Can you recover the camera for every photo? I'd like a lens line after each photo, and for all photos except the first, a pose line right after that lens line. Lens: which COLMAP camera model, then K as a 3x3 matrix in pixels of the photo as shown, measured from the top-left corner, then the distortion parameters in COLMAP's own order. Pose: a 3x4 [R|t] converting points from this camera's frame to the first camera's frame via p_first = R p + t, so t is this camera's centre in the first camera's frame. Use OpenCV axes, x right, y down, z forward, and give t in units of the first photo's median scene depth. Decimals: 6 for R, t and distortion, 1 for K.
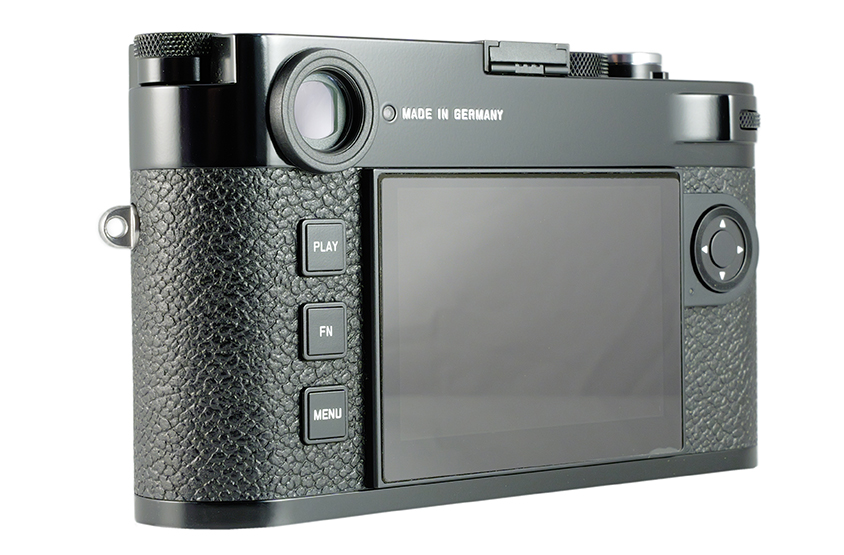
lens RADIAL K [[2390.4, 0, 422.0], [0, 2390.4, 277.5], [0, 0, 1]] dist [-0.100423, -0.208563]
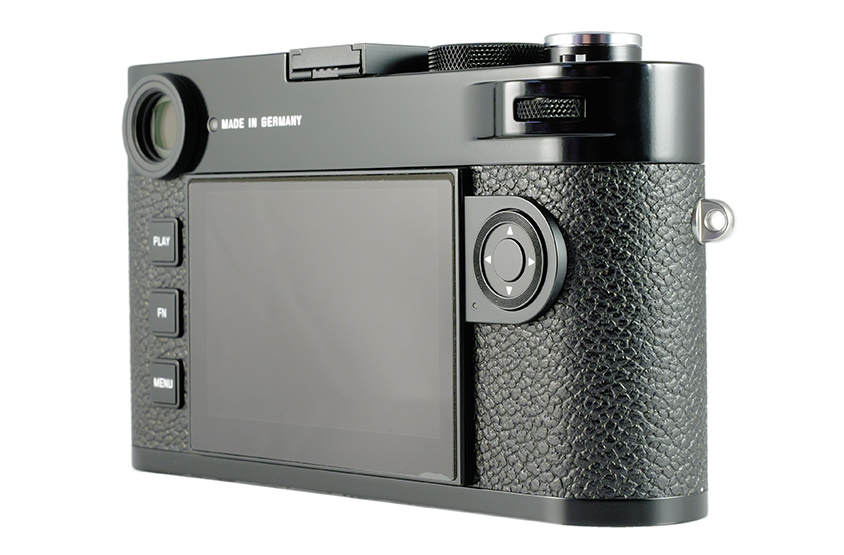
lens RADIAL K [[2390.4, 0, 422.0], [0, 2390.4, 277.5], [0, 0, 1]] dist [-0.100423, -0.208563]
pose [[0.060252, 0.042186, -0.997291, 1.084449], [-0.025683, 0.998841, 0.040700, -0.043861], [0.997853, 0.023162, 0.061265, 1.001324]]
